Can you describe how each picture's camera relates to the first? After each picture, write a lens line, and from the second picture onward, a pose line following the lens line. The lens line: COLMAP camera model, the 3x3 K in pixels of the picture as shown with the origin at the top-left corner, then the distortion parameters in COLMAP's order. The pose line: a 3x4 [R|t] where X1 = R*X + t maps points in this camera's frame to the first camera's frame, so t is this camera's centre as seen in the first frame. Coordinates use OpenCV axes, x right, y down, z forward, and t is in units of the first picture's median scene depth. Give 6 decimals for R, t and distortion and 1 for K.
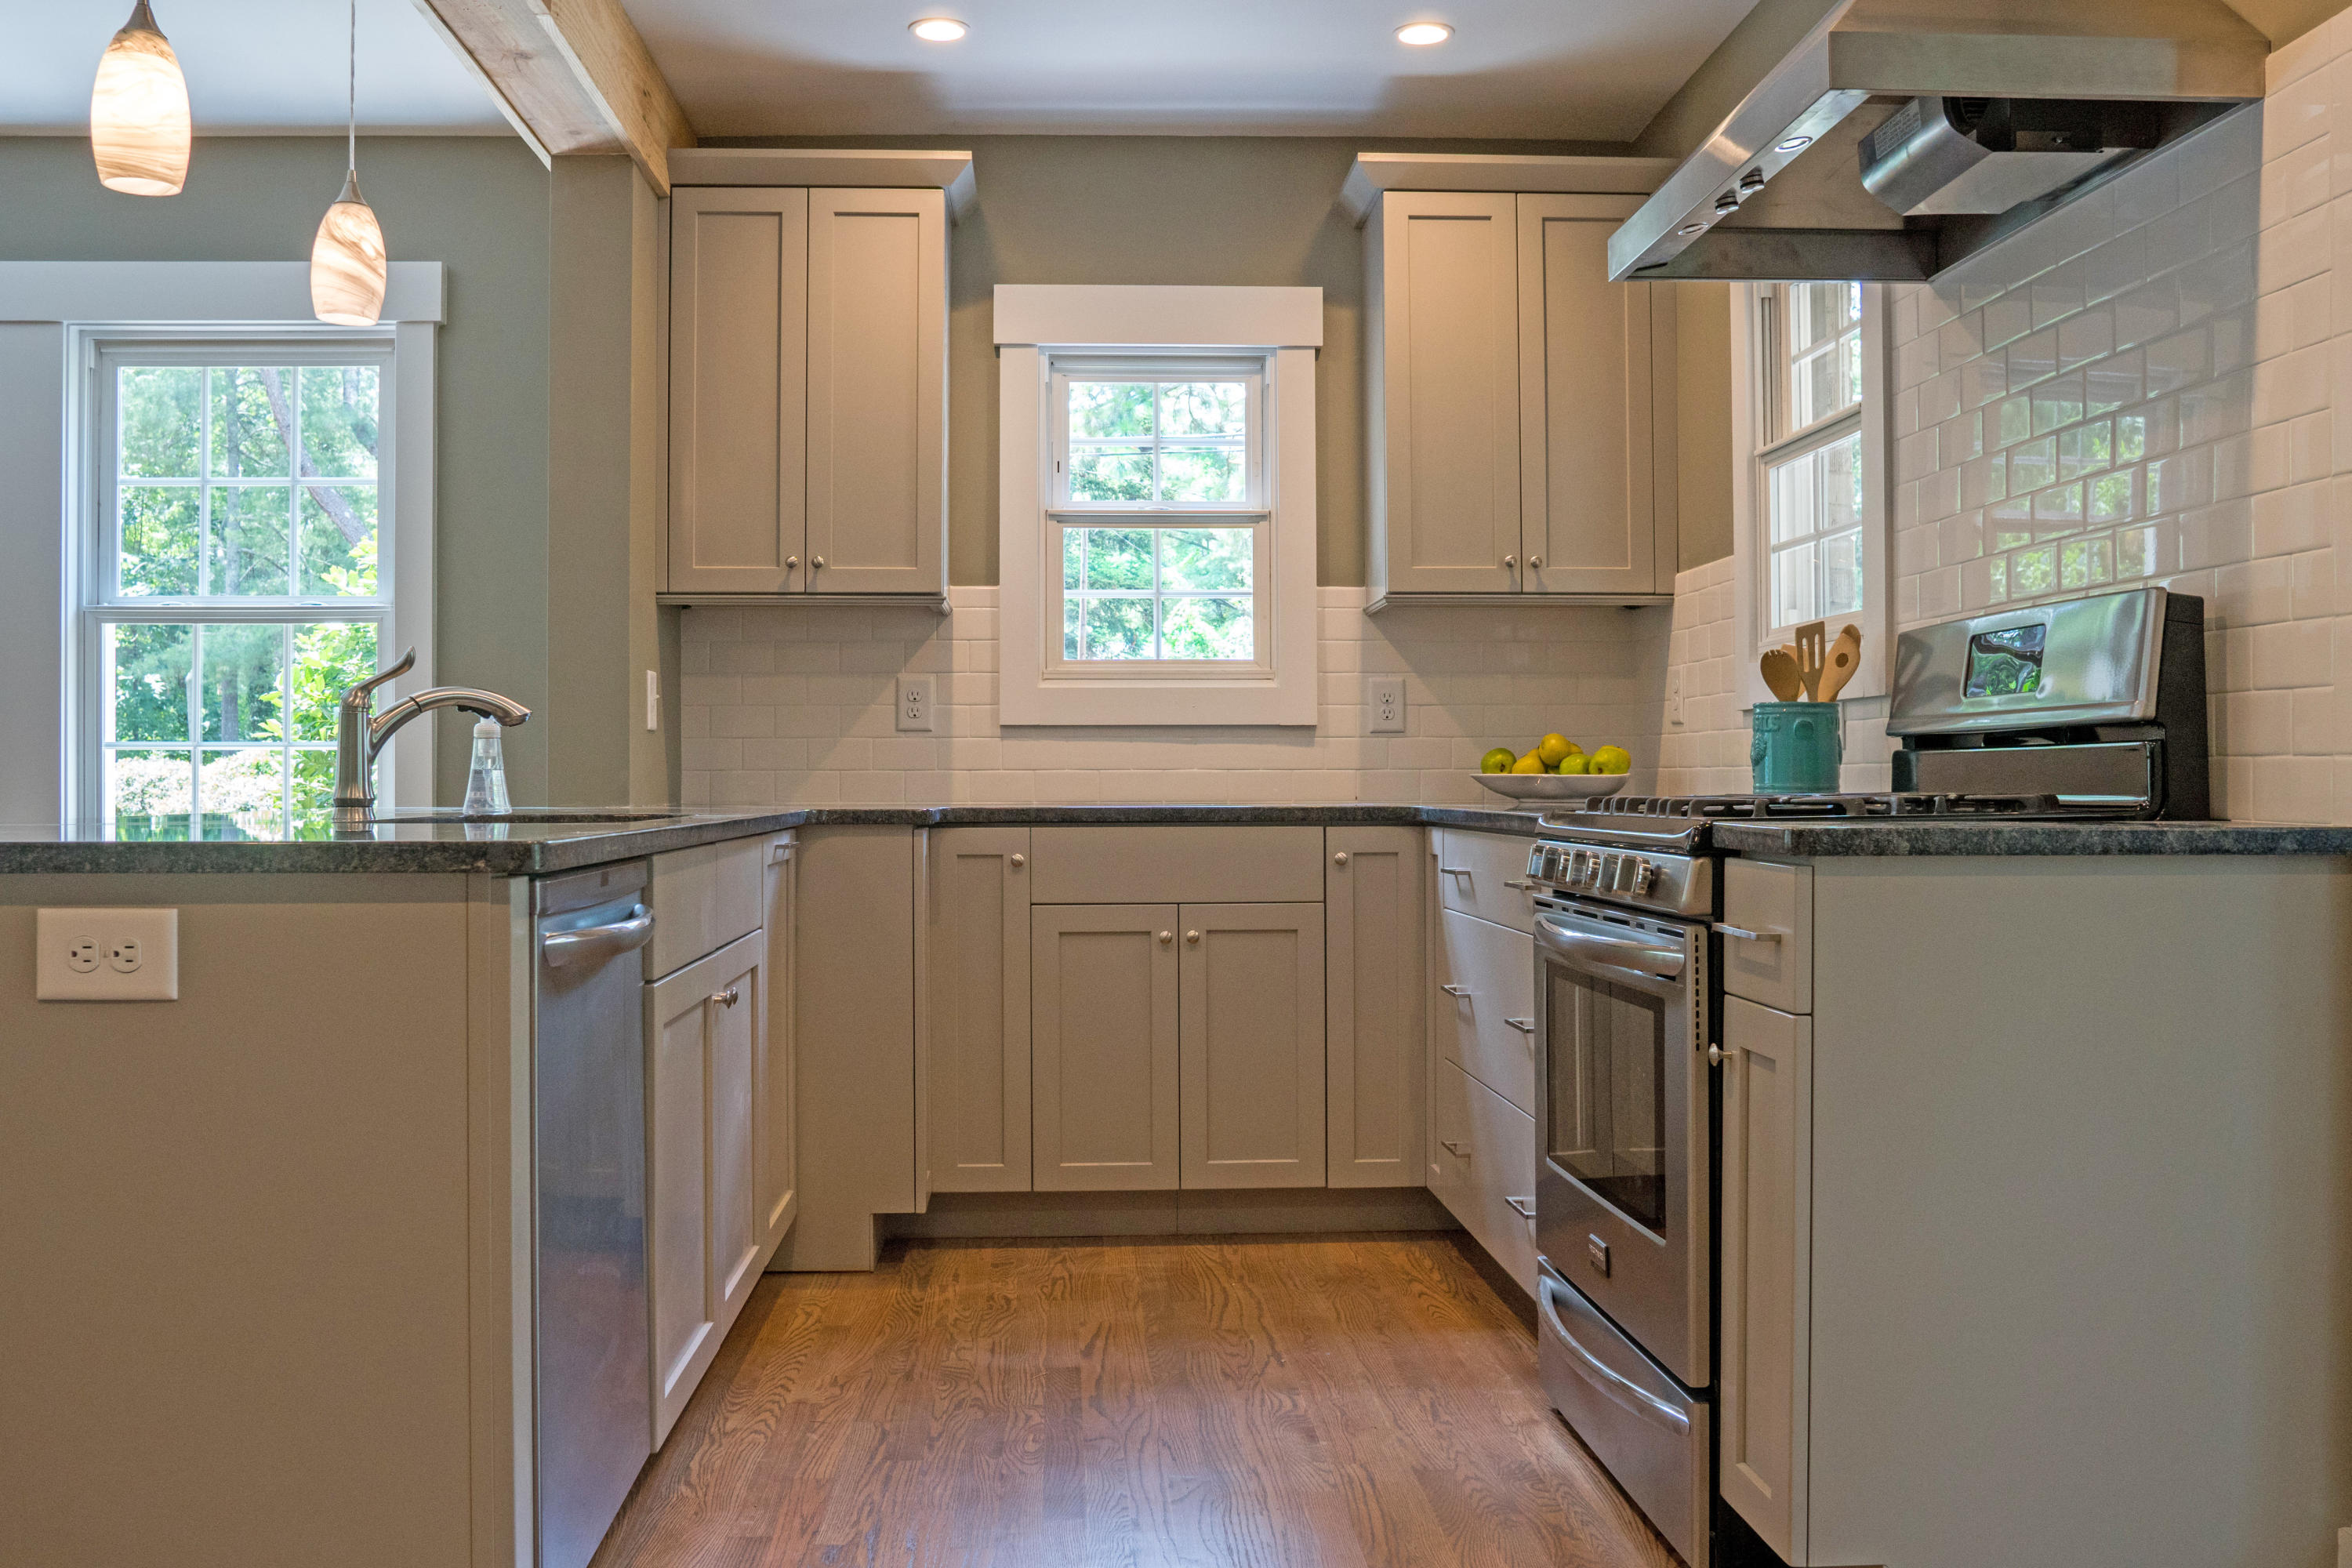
lens RADIAL K [[2088.6, 0, 1091.8], [0, 2088.6, 781.9], [0, 0, 1]] dist [-0.082106, 0.062682]
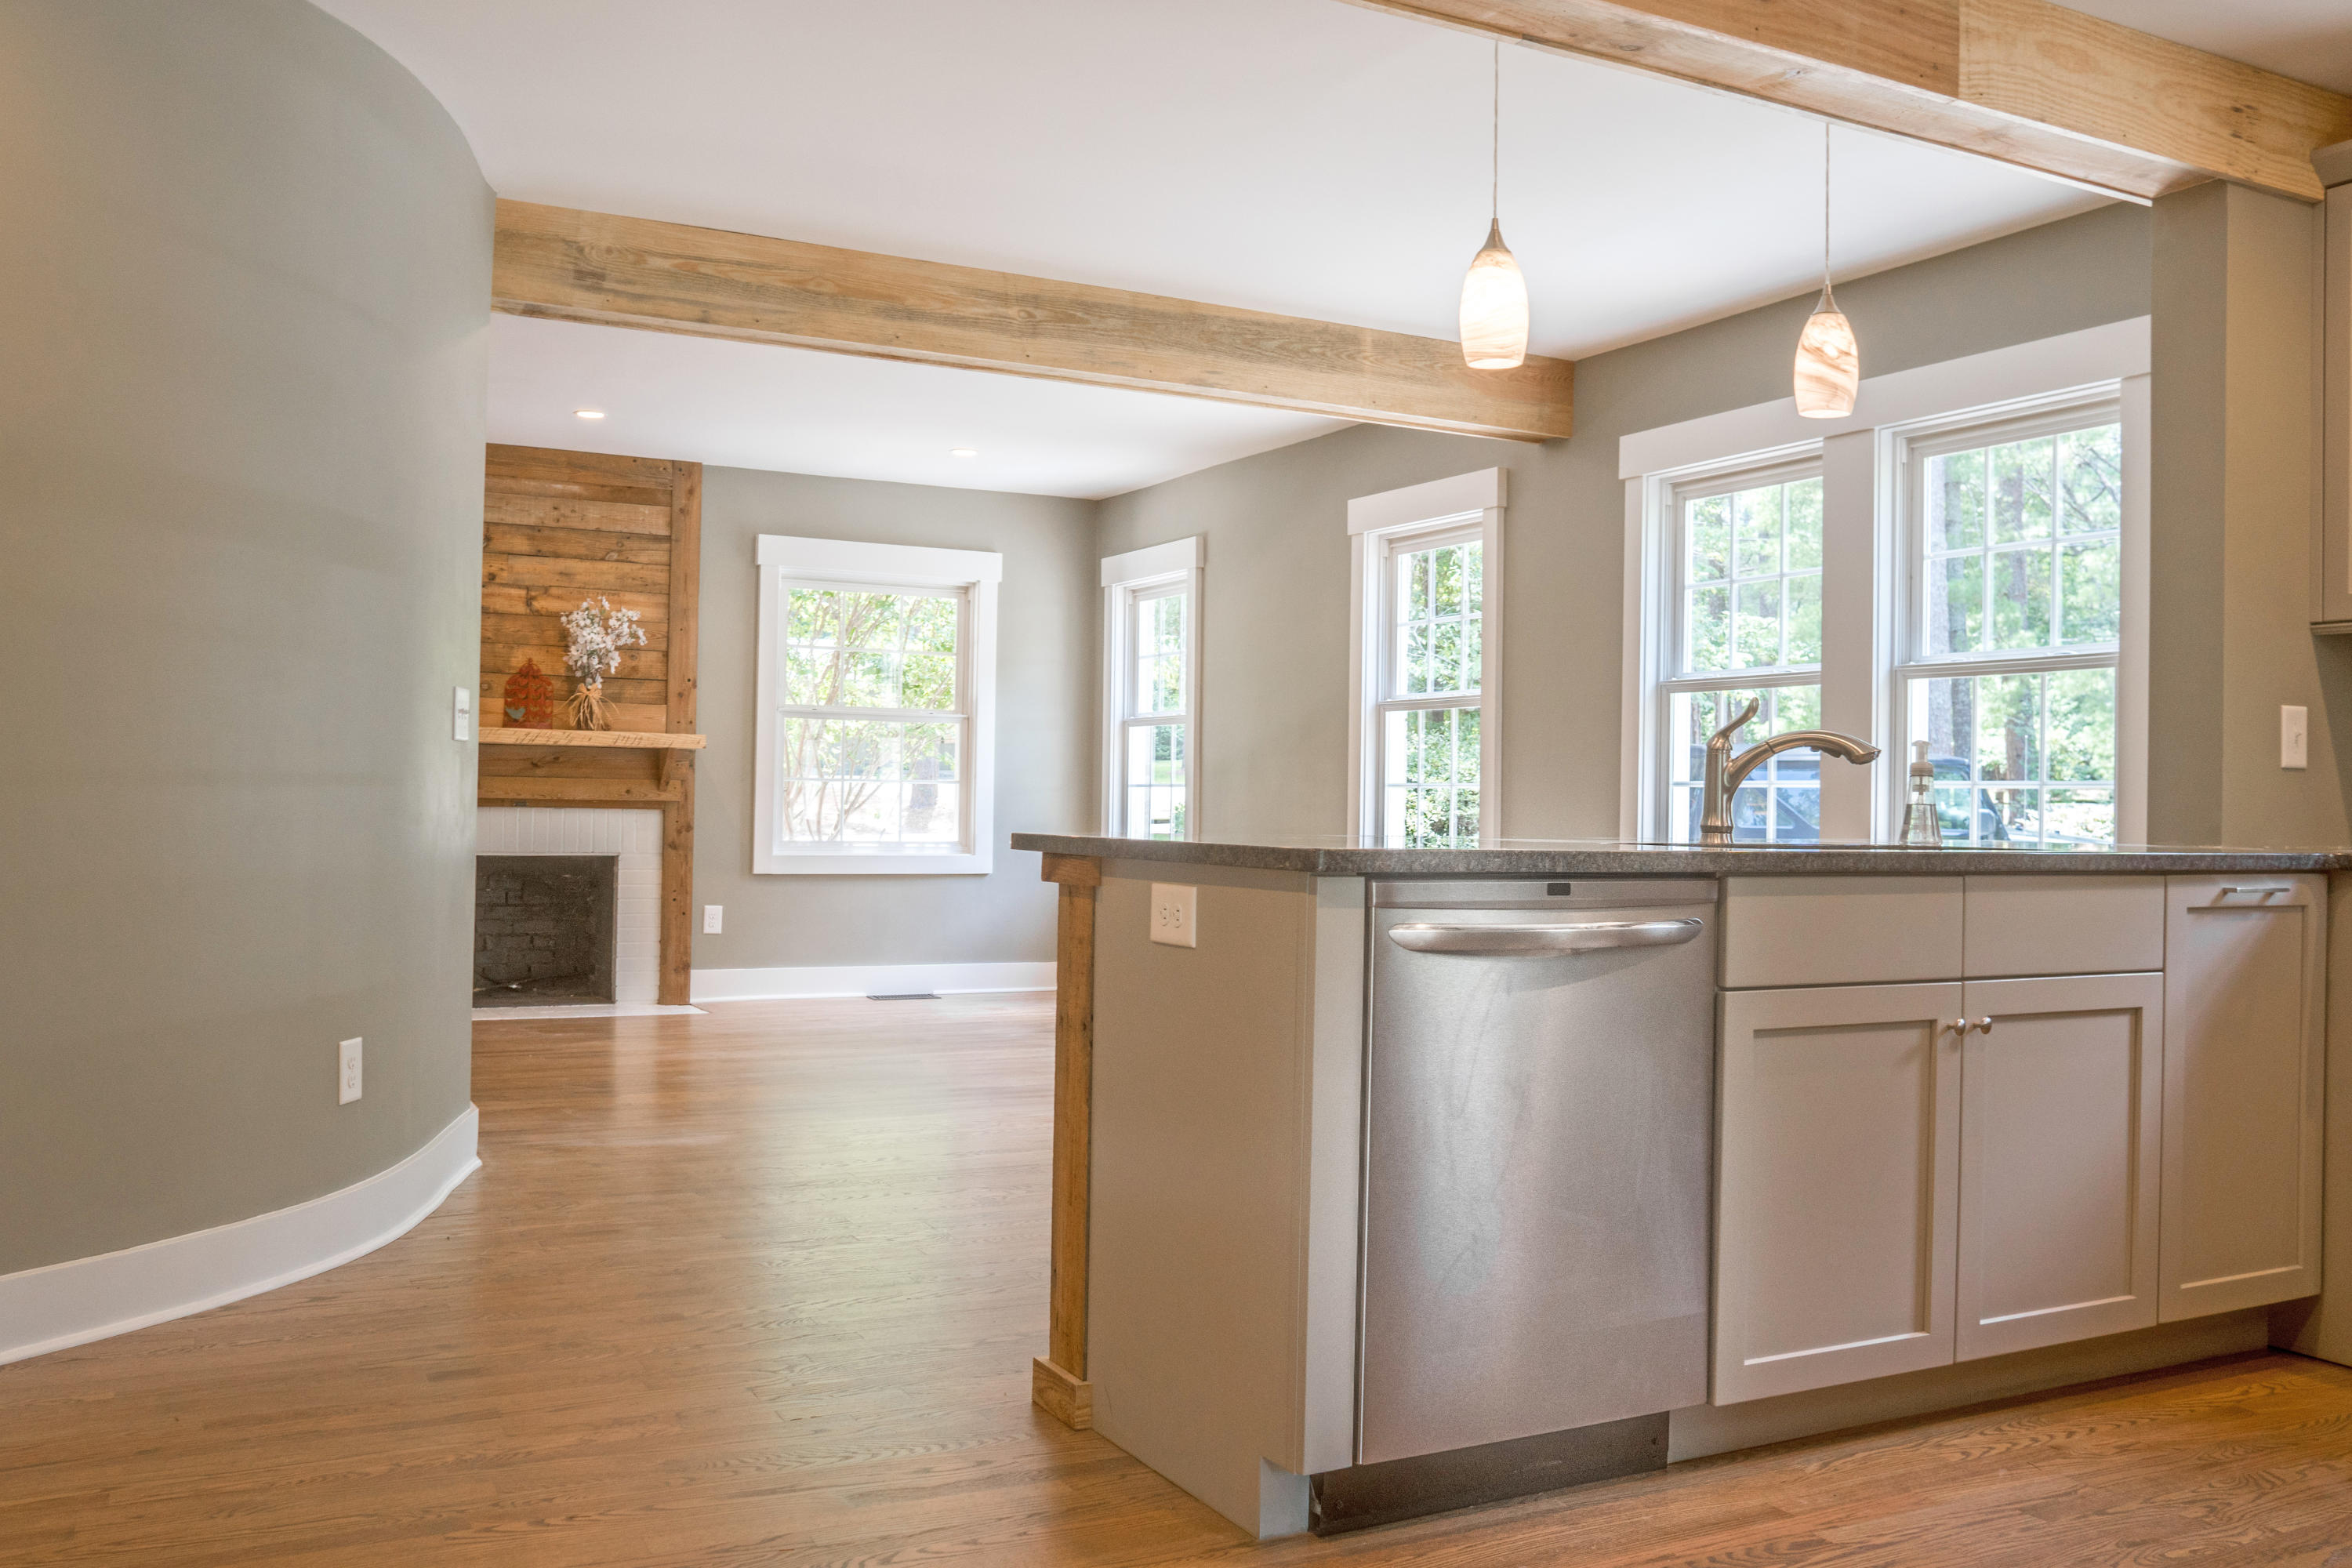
lens RADIAL K [[1934.8, 0, 1155.0], [0, 1934.8, 796.3], [0, 0, 1]] dist [-0.072939, 0.057398]
pose [[0.435770, 0.007860, -0.900024, 0.364854], [-0.019155, 0.999816, -0.000543, -0.001606], [0.899854, 0.017477, 0.435841, 0.161008]]
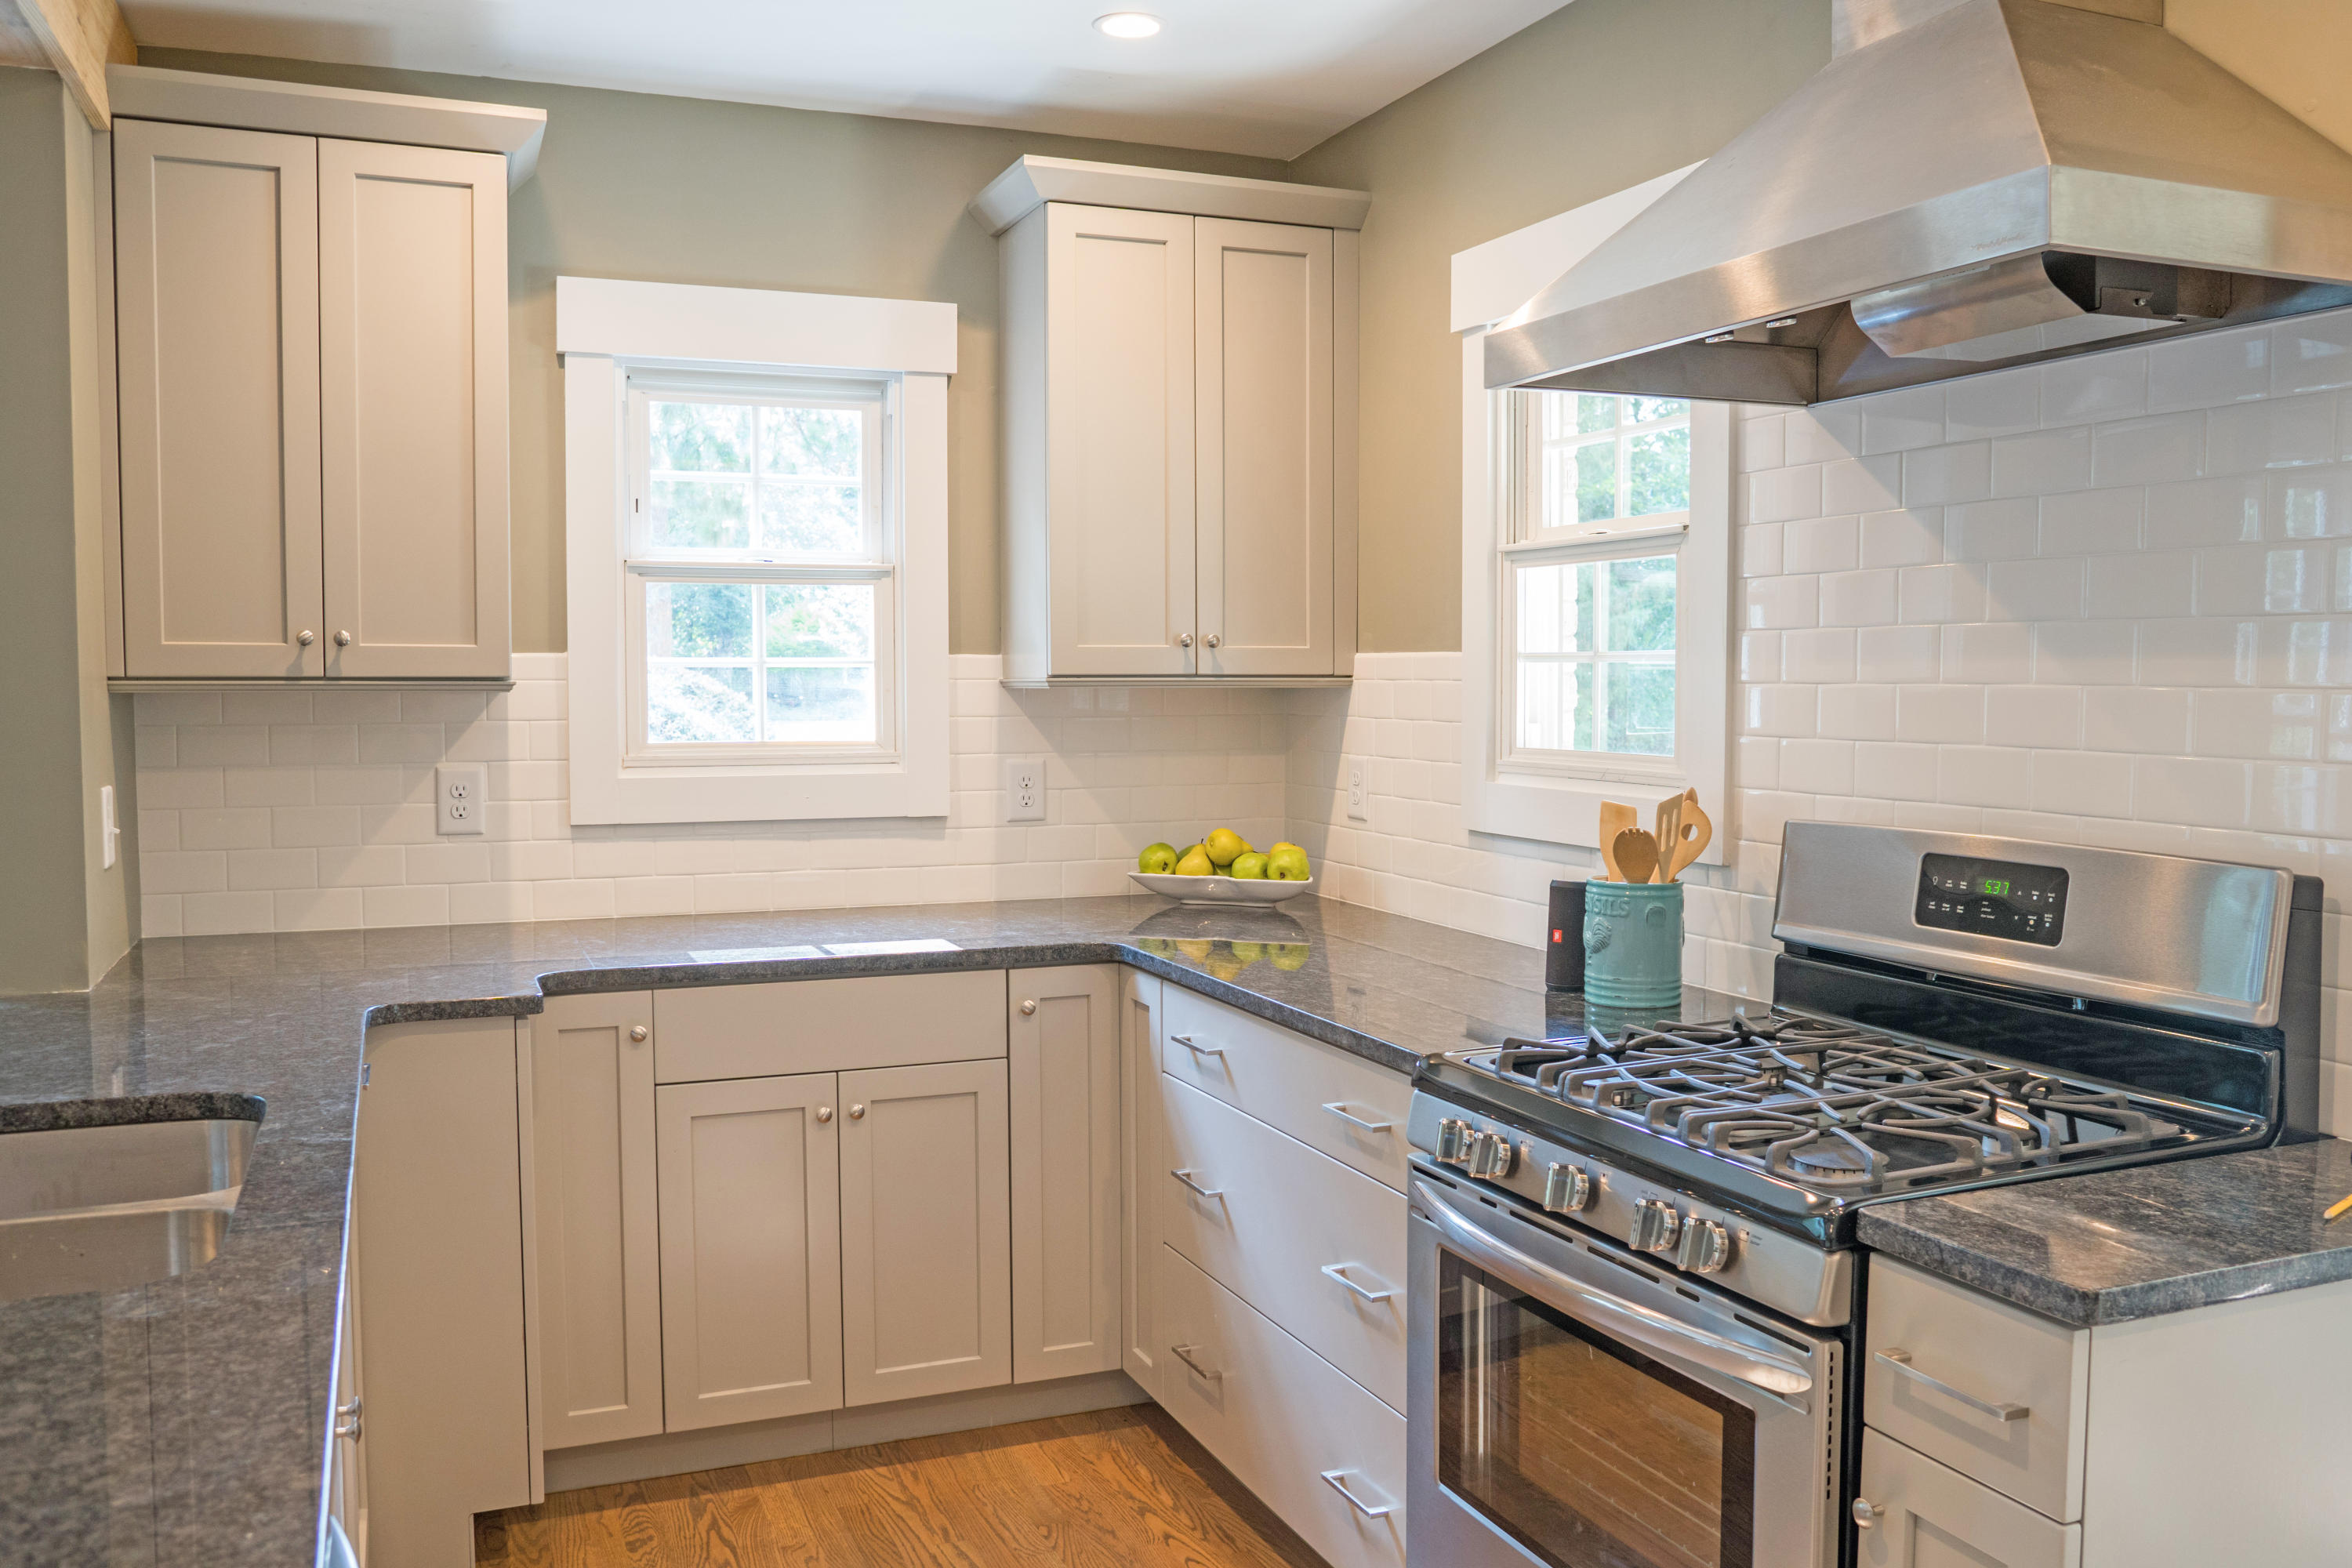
lens RADIAL K [[1934.8, 0, 1163.4], [0, 1934.8, 788.0], [0, 0, 1]] dist [-0.072939, 0.057398]
pose [[0.935864, -0.020408, 0.351769, -0.104141], [-0.001536, 0.998076, 0.061991, -0.101151], [-0.352357, -0.058556, 0.934032, 0.250923]]
